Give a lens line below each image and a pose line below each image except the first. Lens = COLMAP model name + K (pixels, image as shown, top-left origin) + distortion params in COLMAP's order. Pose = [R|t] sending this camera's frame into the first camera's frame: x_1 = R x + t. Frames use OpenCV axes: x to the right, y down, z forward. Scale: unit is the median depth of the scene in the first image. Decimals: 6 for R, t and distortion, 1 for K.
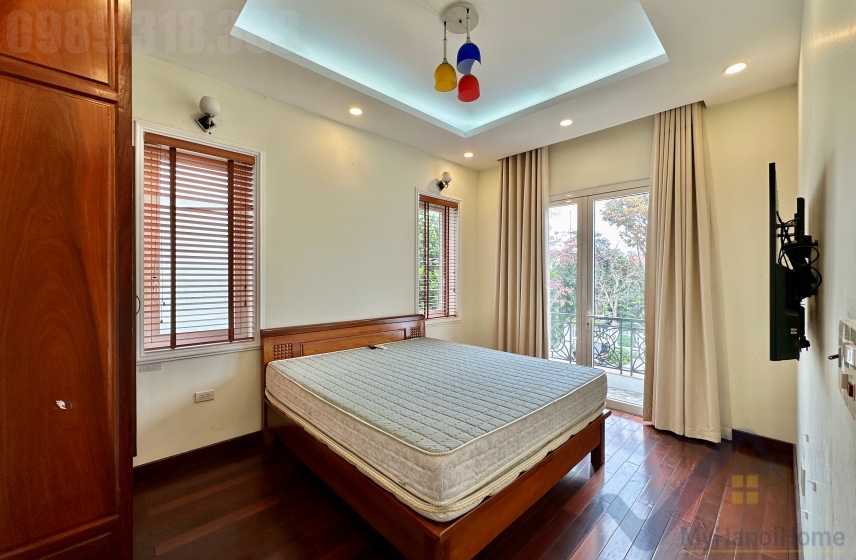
lens RADIAL K [[340.2, 0, 431.6], [0, 340.2, 279.4], [0, 0, 1]] dist [0.007755, -0.000086]
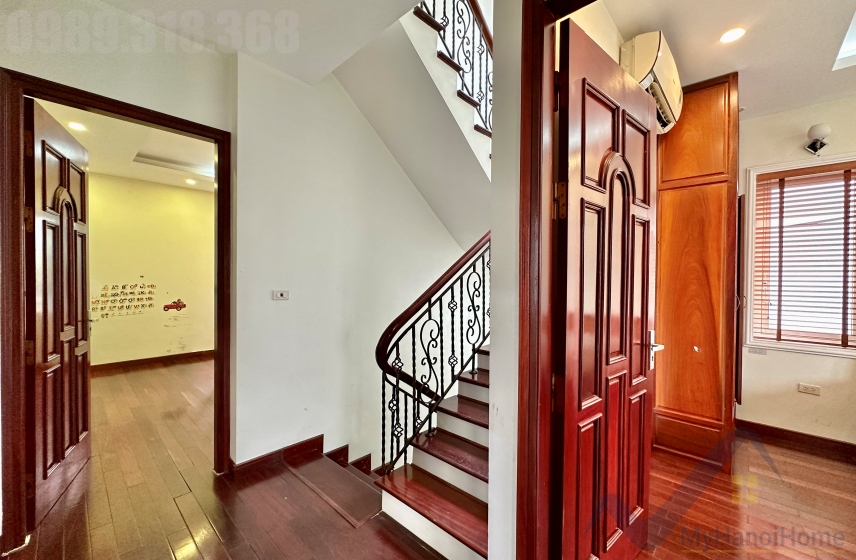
lens RADIAL K [[340.2, 0, 431.6], [0, 340.2, 279.4], [0, 0, 1]] dist [0.007755, -0.000086]
pose [[0.054886, 0.004444, -0.998483, 0.411355], [-0.016348, 0.999860, 0.003551, -0.004009], [0.998359, 0.016128, 0.054951, -0.323701]]
